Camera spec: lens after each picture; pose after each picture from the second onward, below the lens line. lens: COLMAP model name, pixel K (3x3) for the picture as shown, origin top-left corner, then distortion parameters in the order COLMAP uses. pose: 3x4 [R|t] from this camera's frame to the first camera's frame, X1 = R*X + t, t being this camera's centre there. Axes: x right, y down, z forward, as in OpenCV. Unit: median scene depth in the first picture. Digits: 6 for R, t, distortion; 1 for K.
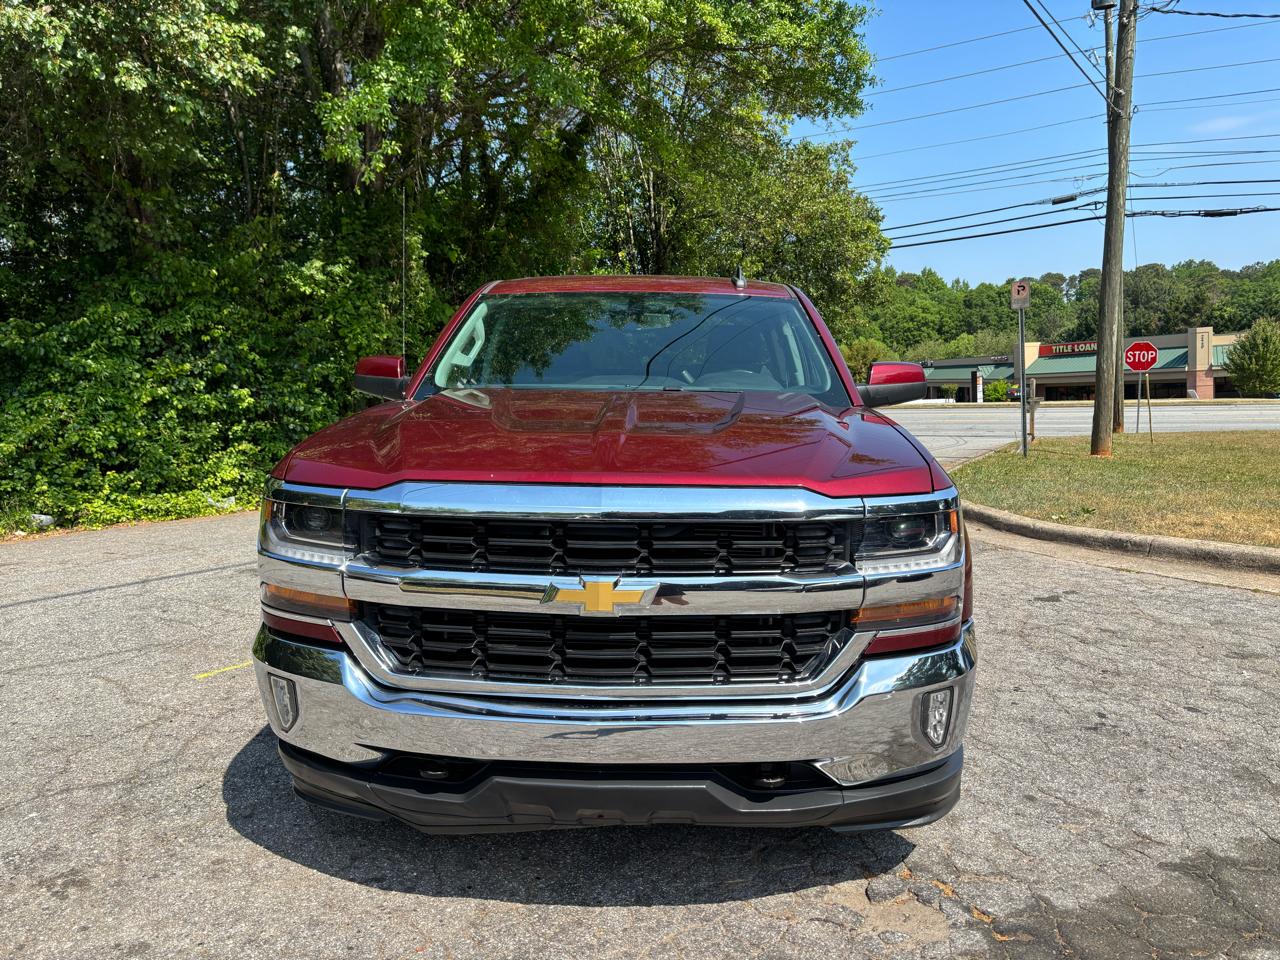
lens RADIAL K [[976.9, 0, 645.5], [0, 976.9, 492.4], [0, 0, 1]] dist [0.042485, -0.044753]
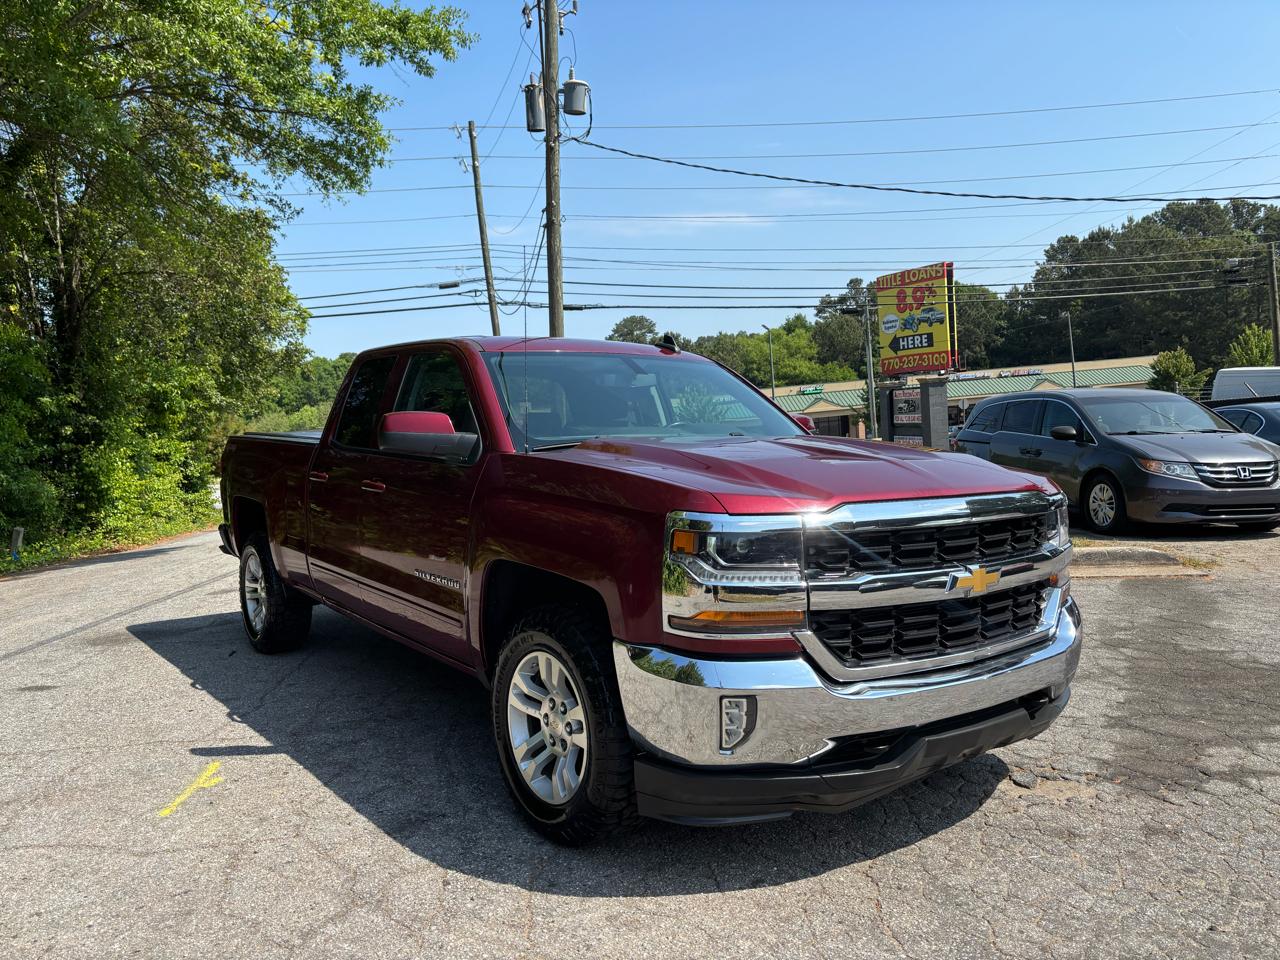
lens RADIAL K [[976.9, 0, 635.0], [0, 976.9, 488.3], [0, 0, 1]] dist [0.042485, -0.044753]
pose [[0.791450, -0.052163, 0.609004, -0.816899], [0.098973, 0.994140, -0.043472, -0.002338], [-0.603168, 0.094681, 0.791975, 0.148676]]
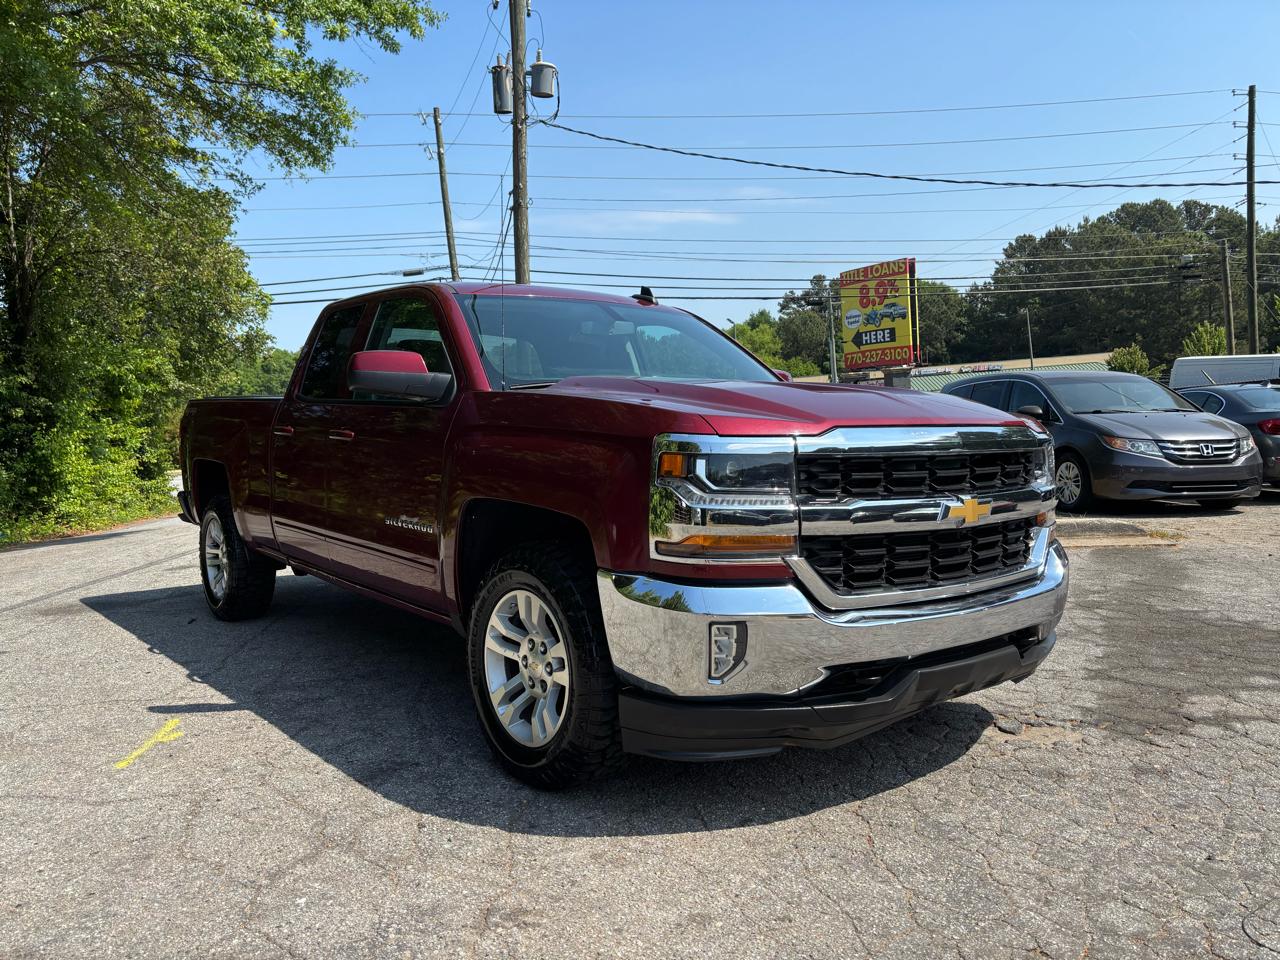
lens RADIAL K [[976.9, 0, 634.9], [0, 976.9, 478.4], [0, 0, 1]] dist [0.042485, -0.044753]
pose [[0.768908, -0.047626, 0.637583, -0.814723], [0.099587, 0.993972, -0.045852, 0.054362], [-0.631556, 0.098751, 0.769016, 0.189259]]
